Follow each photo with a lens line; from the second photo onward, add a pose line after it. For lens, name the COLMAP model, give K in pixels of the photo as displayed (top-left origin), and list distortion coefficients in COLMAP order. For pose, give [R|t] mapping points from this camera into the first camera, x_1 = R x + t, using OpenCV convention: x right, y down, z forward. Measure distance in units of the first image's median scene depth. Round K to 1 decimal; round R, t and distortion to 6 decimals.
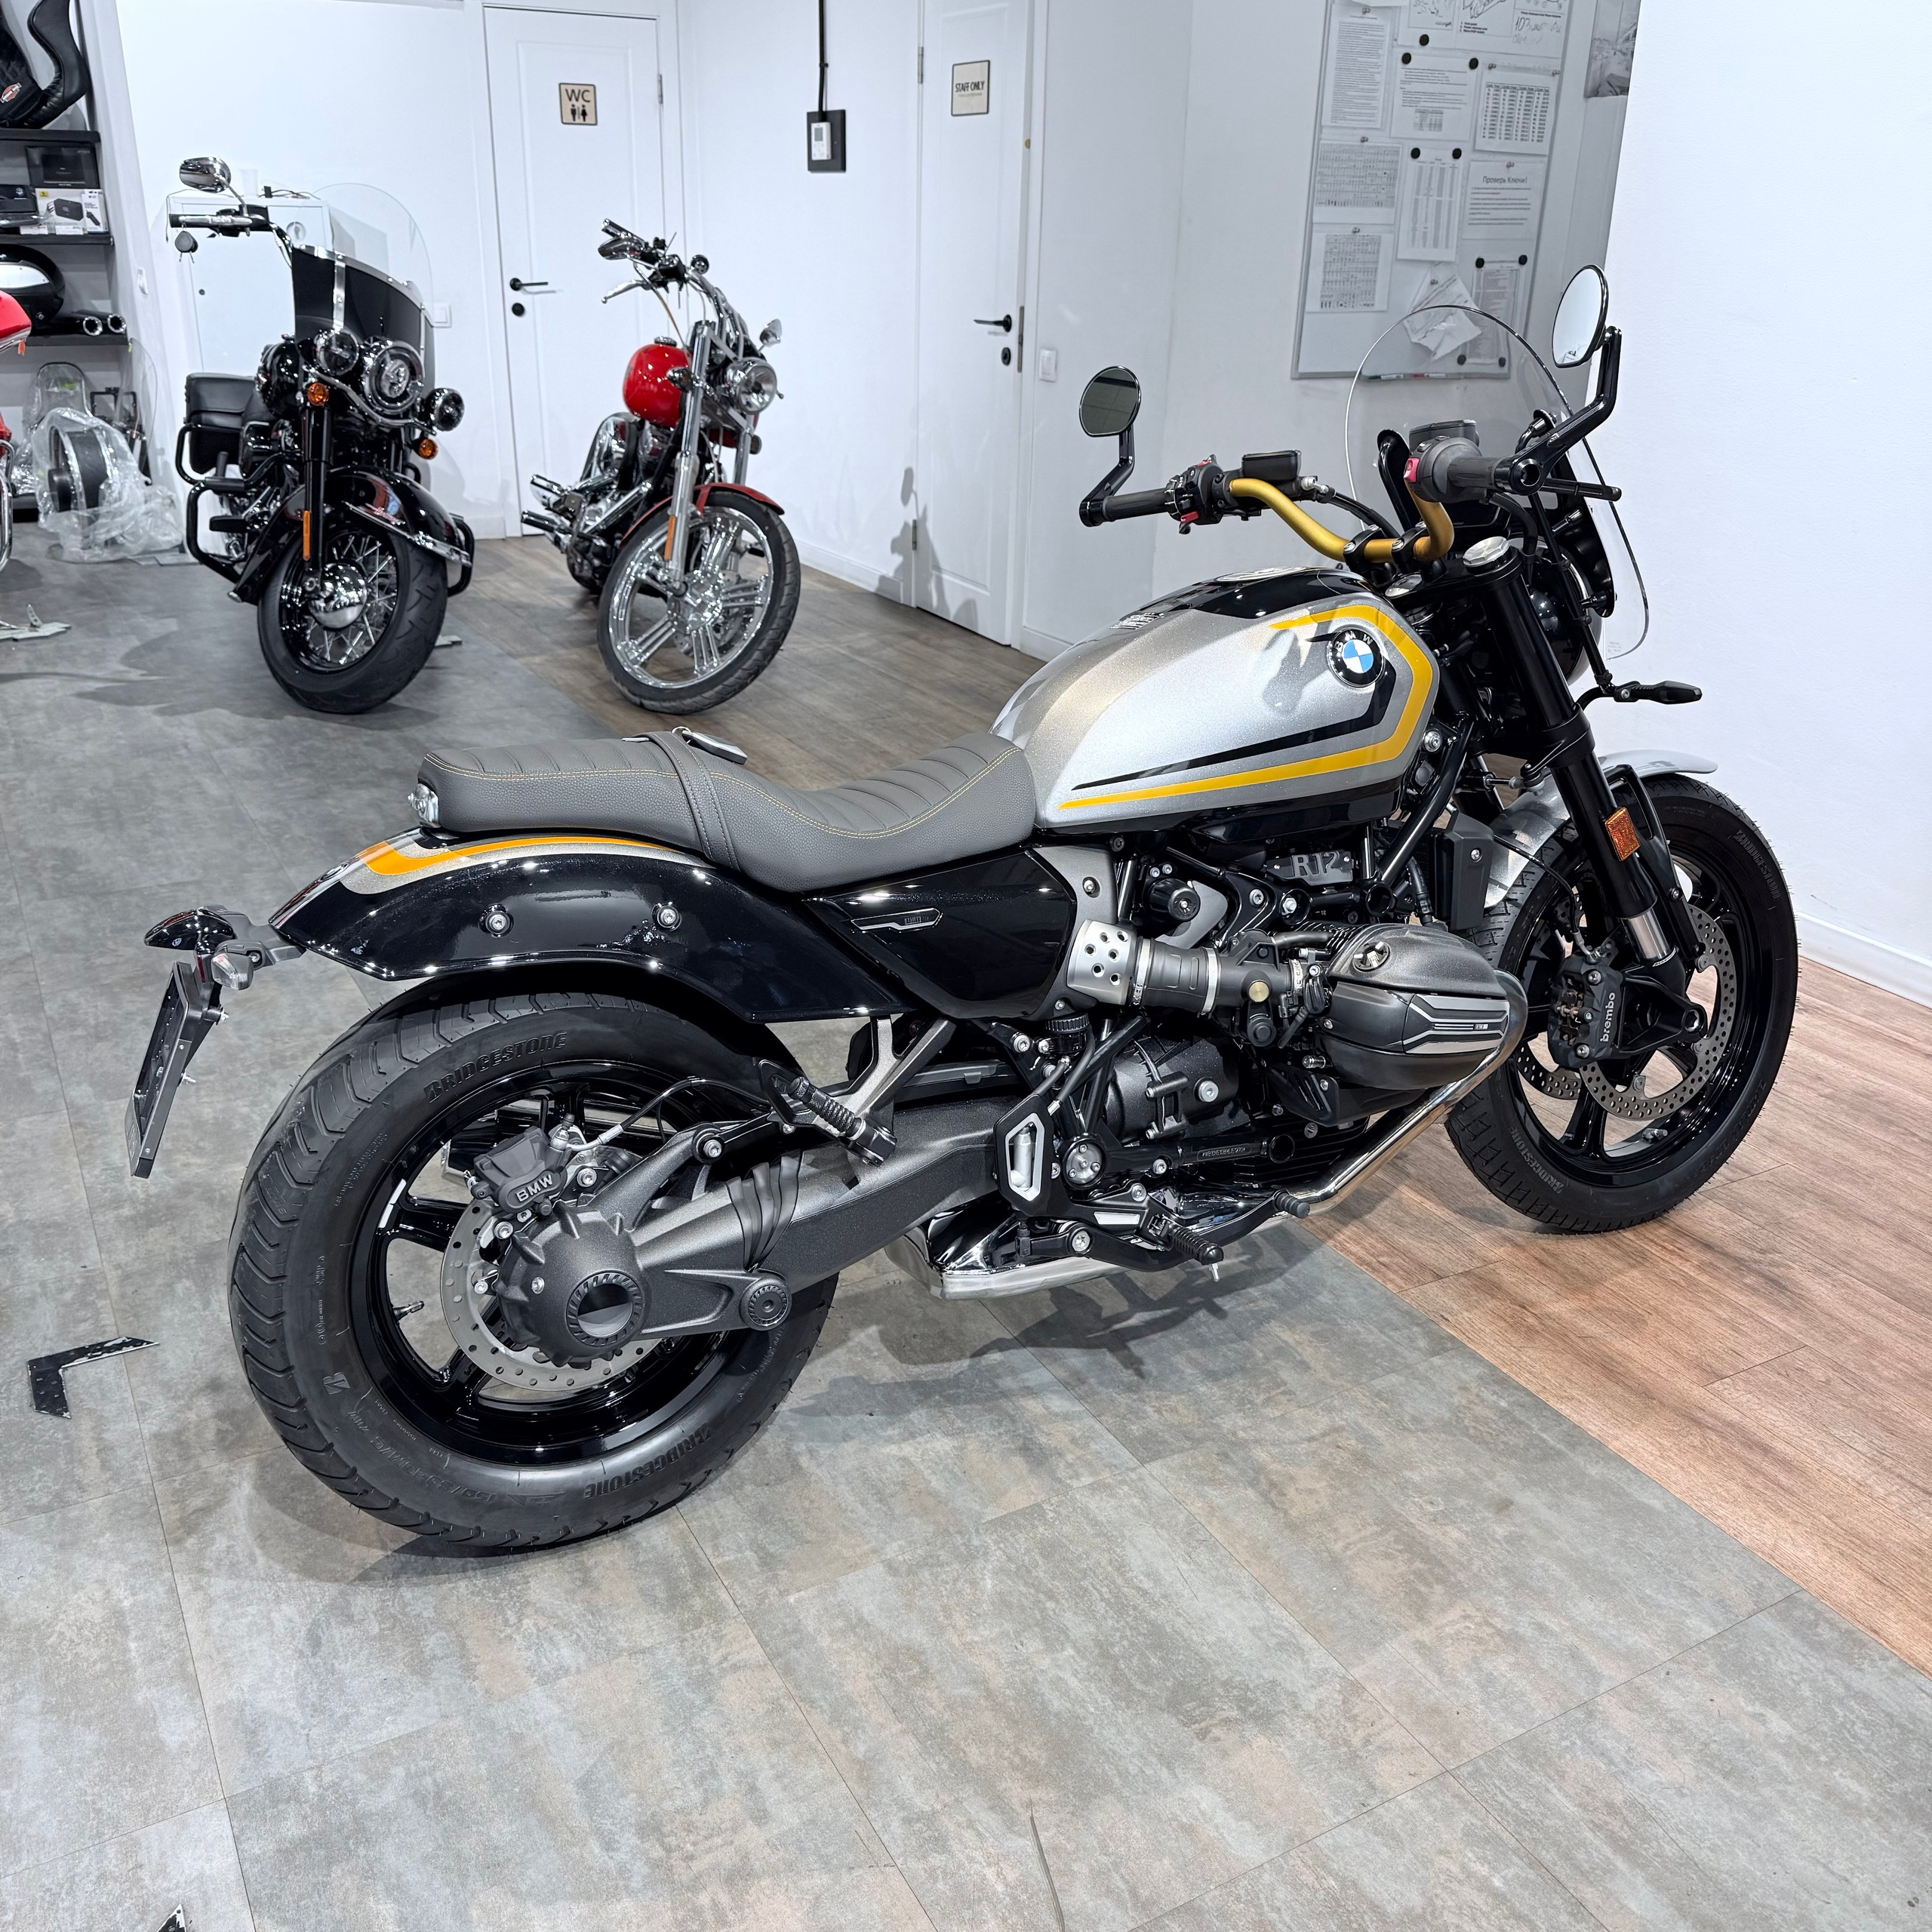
lens RADIAL K [[1820.9, 0, 979.9], [0, 1820.9, 979.7], [0, 0, 1]] dist [0.001020, 0.000000]
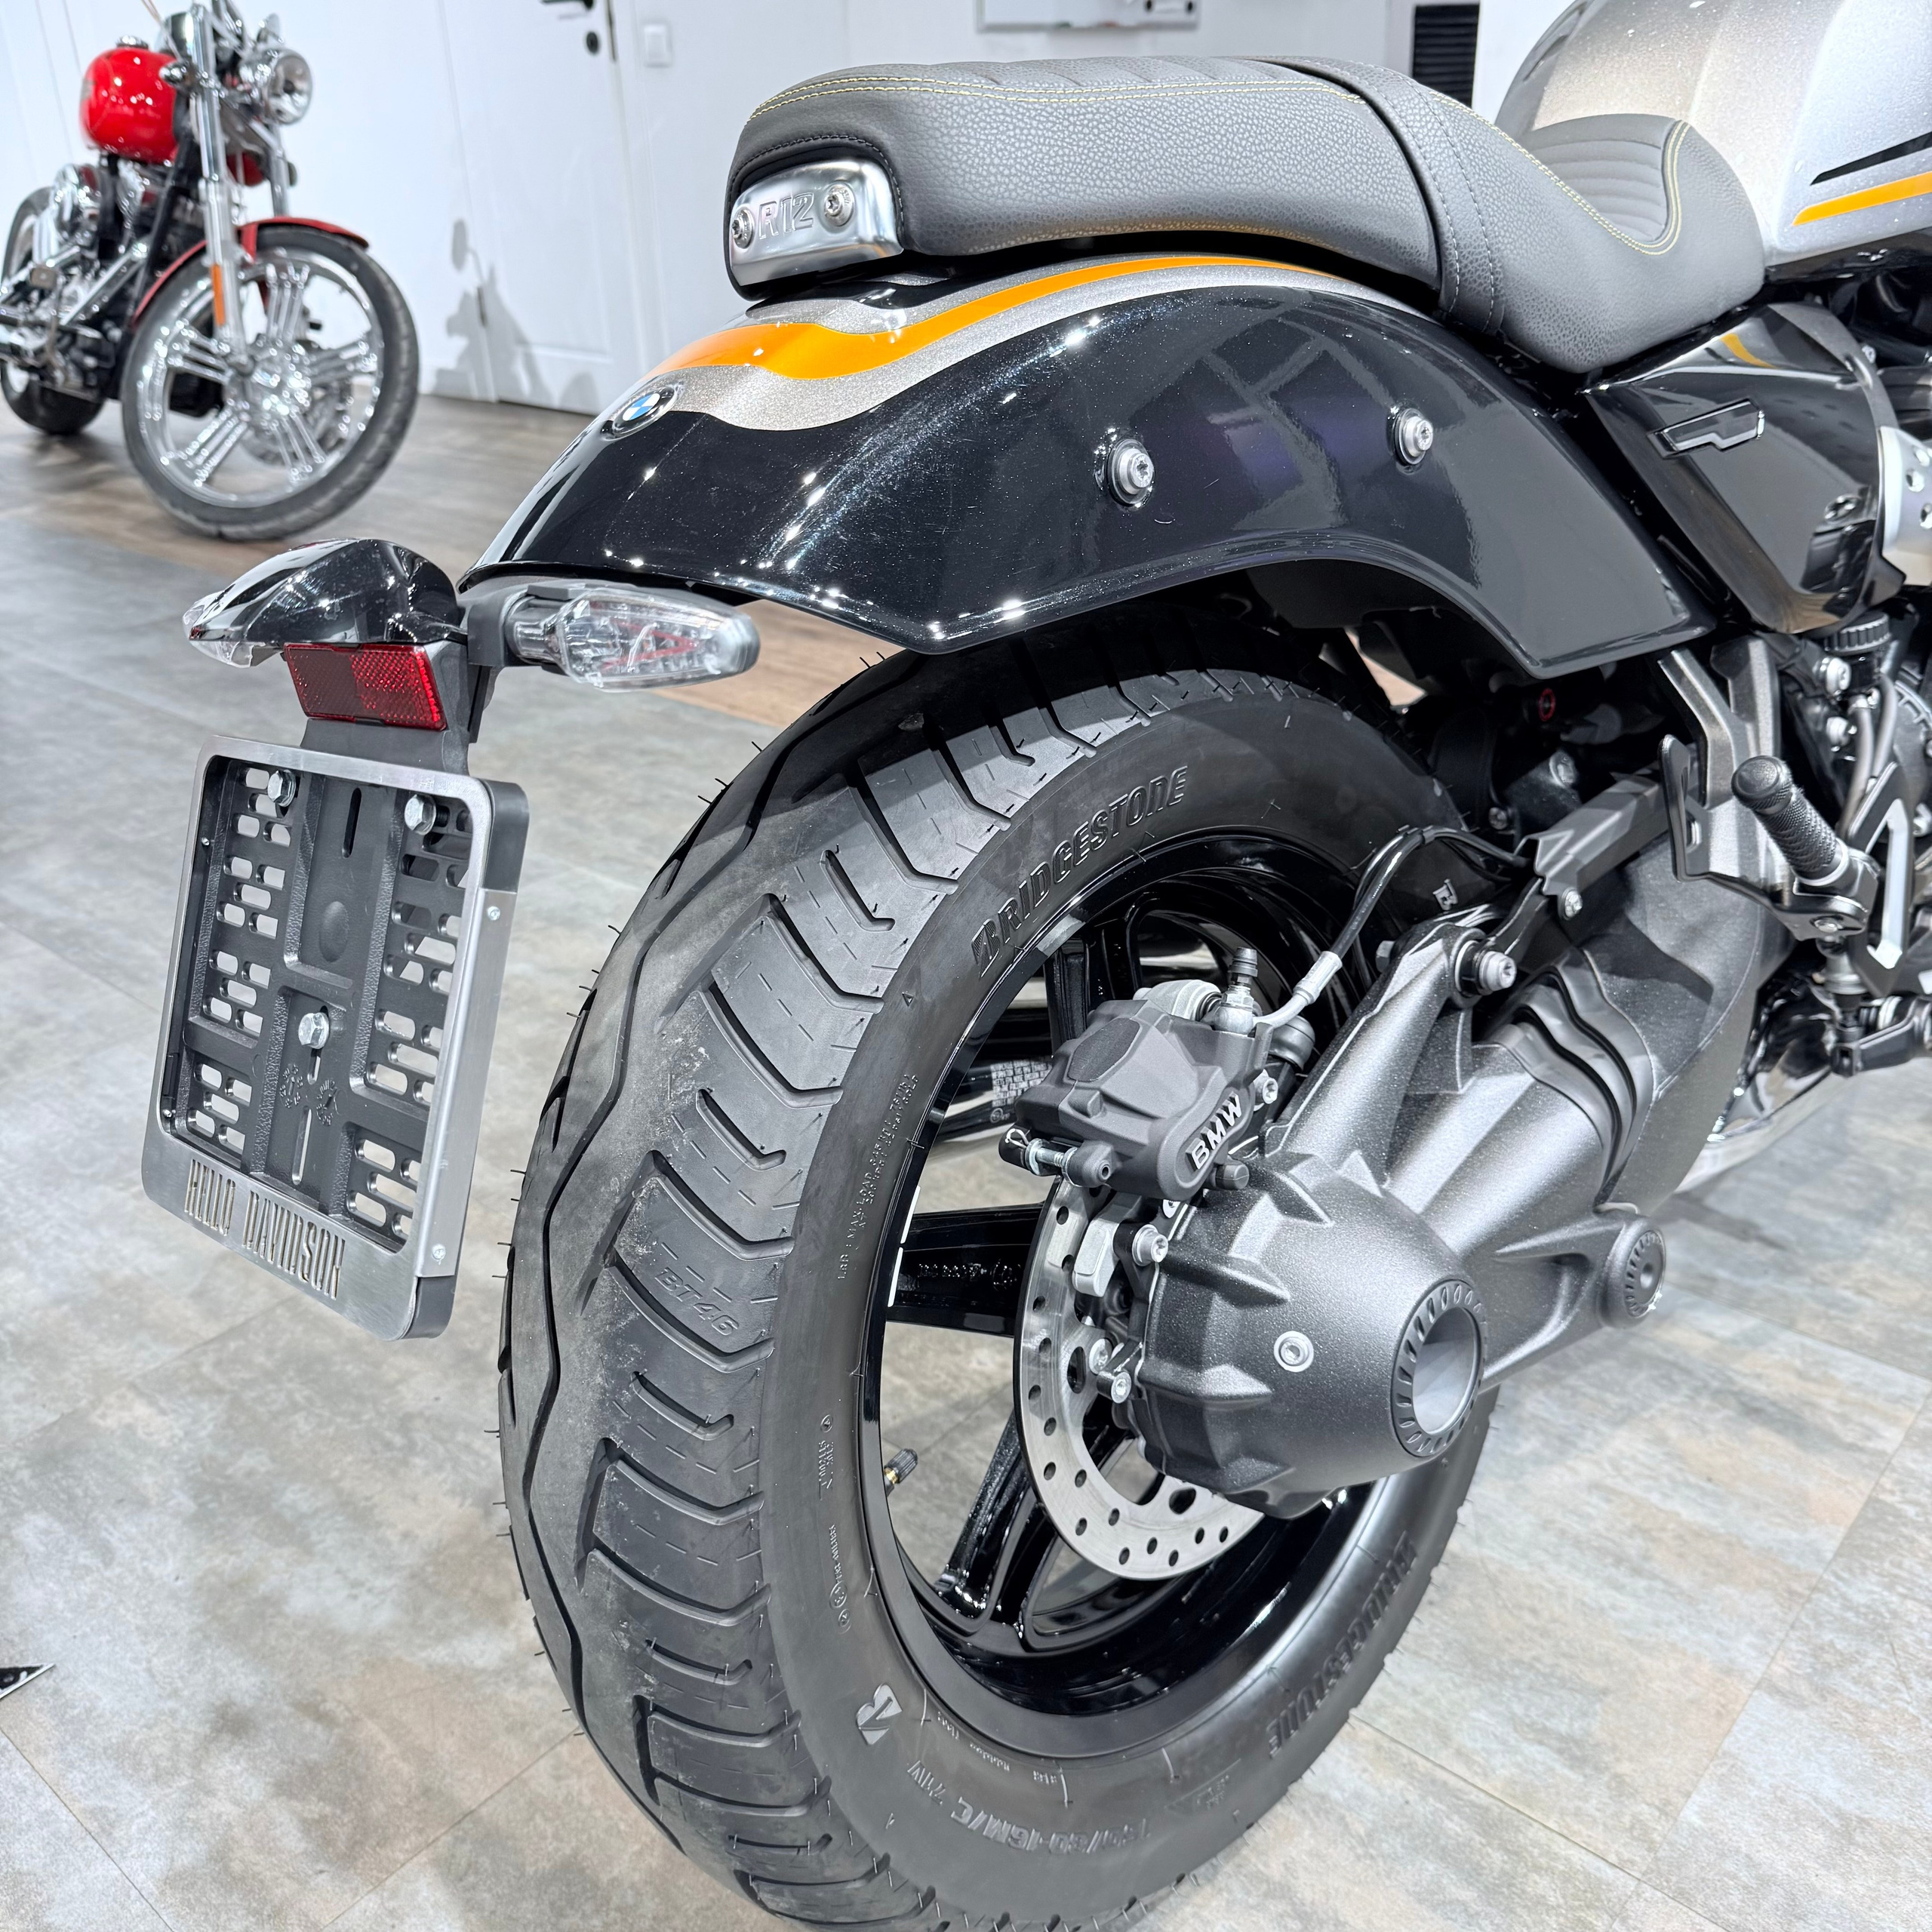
lens RADIAL K [[1820.9, 0, 938.4], [0, 1820.9, 962.5], [0, 0, 1]] dist [0.001020, 0.000000]
pose [[0.944343, -0.191165, 0.267718, -0.310014], [0.175876, 0.981140, 0.080206, 0.022979], [-0.278001, -0.028657, 0.960153, 0.460657]]
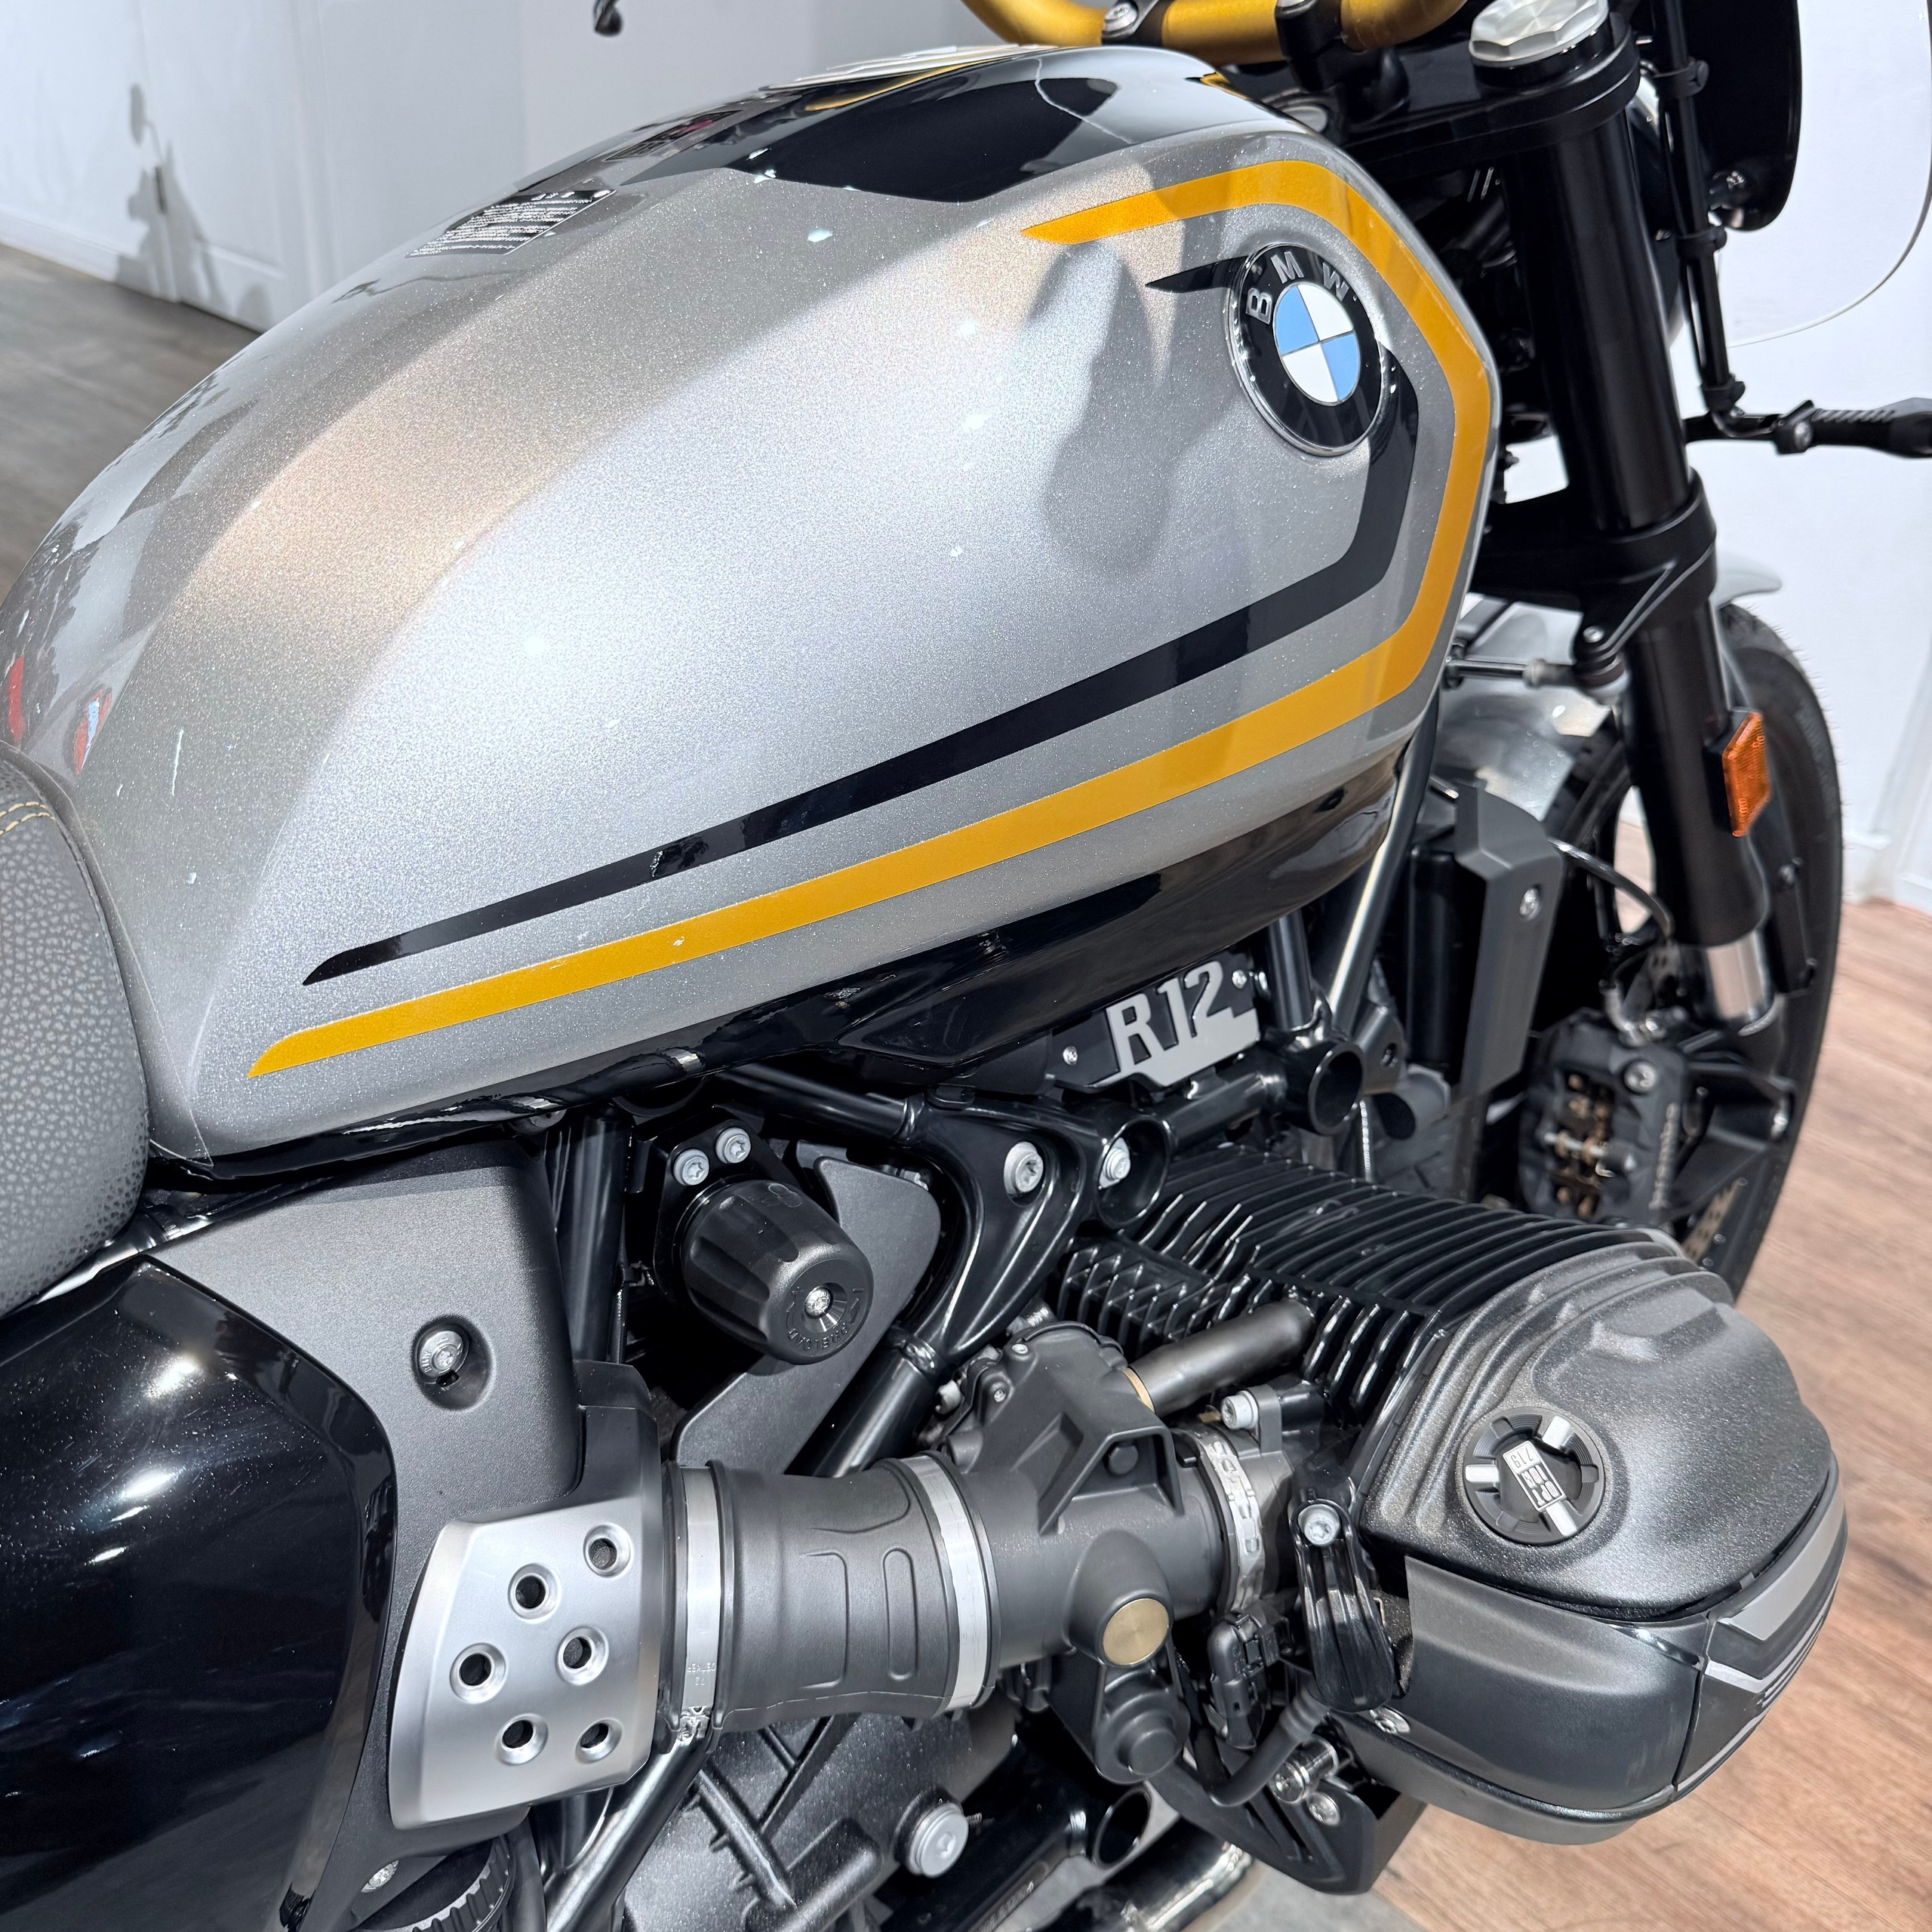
lens RADIAL K [[1820.9, 0, 965.7], [0, 1820.9, 992.8], [0, 0, 1]] dist [0.001020, 0.000000]
pose [[0.950735, -0.124010, 0.284121, 0.052736], [0.078233, 0.982817, 0.167185, -0.110286], [-0.299971, -0.136722, 0.944100, 0.623953]]
